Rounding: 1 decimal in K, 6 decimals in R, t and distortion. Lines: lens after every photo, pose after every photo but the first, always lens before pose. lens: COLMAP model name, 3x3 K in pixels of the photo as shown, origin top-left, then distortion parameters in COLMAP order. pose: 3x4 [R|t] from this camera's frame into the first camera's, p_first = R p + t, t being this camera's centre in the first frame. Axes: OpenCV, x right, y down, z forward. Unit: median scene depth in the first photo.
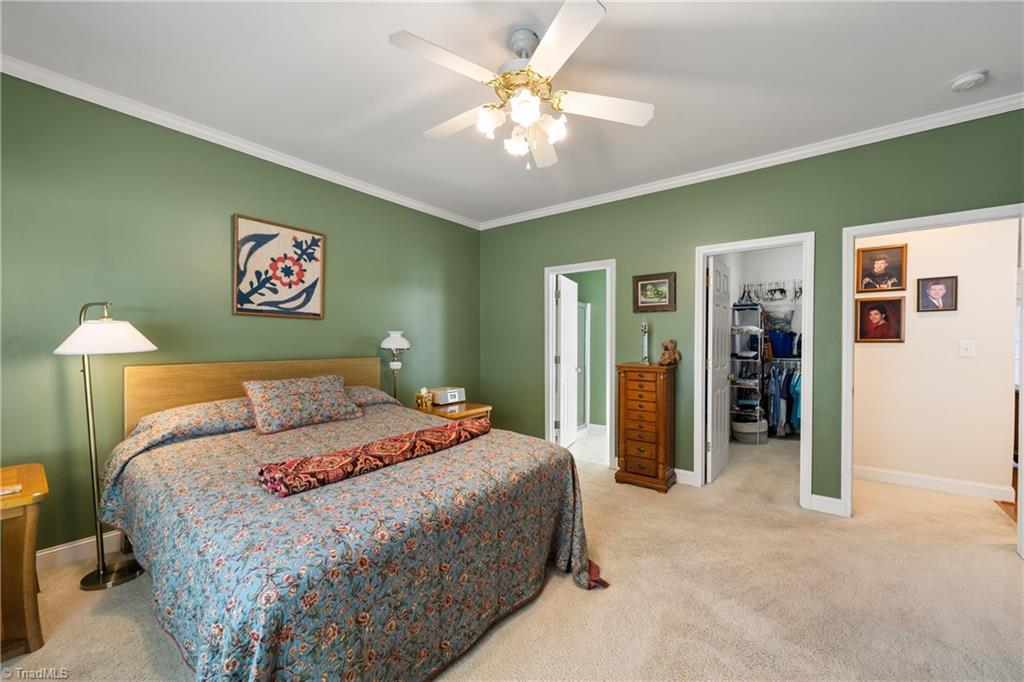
lens RADIAL K [[391.3, 0, 527.2], [0, 391.3, 342.9], [0, 0, 1]] dist [0.001471, 0.000301]
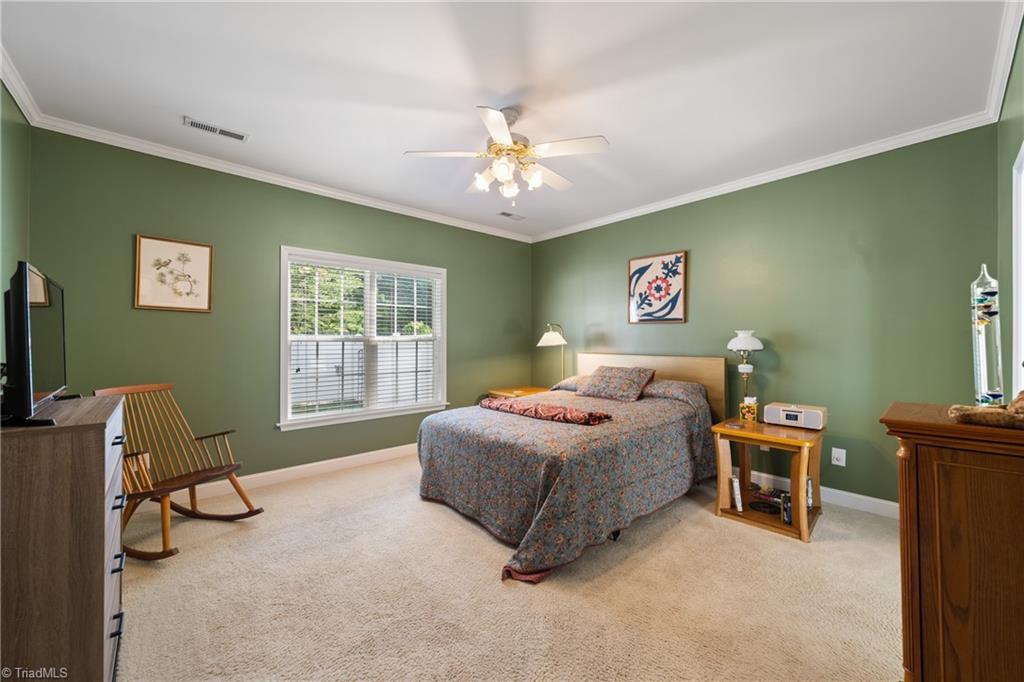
lens RADIAL K [[391.3, 0, 527.2], [0, 391.3, 342.9], [0, 0, 1]] dist [0.001471, 0.000301]
pose [[-0.175826, 0.002853, -0.984417, 0.767874], [-0.008487, 0.999954, 0.004414, -0.001283], [0.984385, 0.009131, -0.175794, 0.793138]]
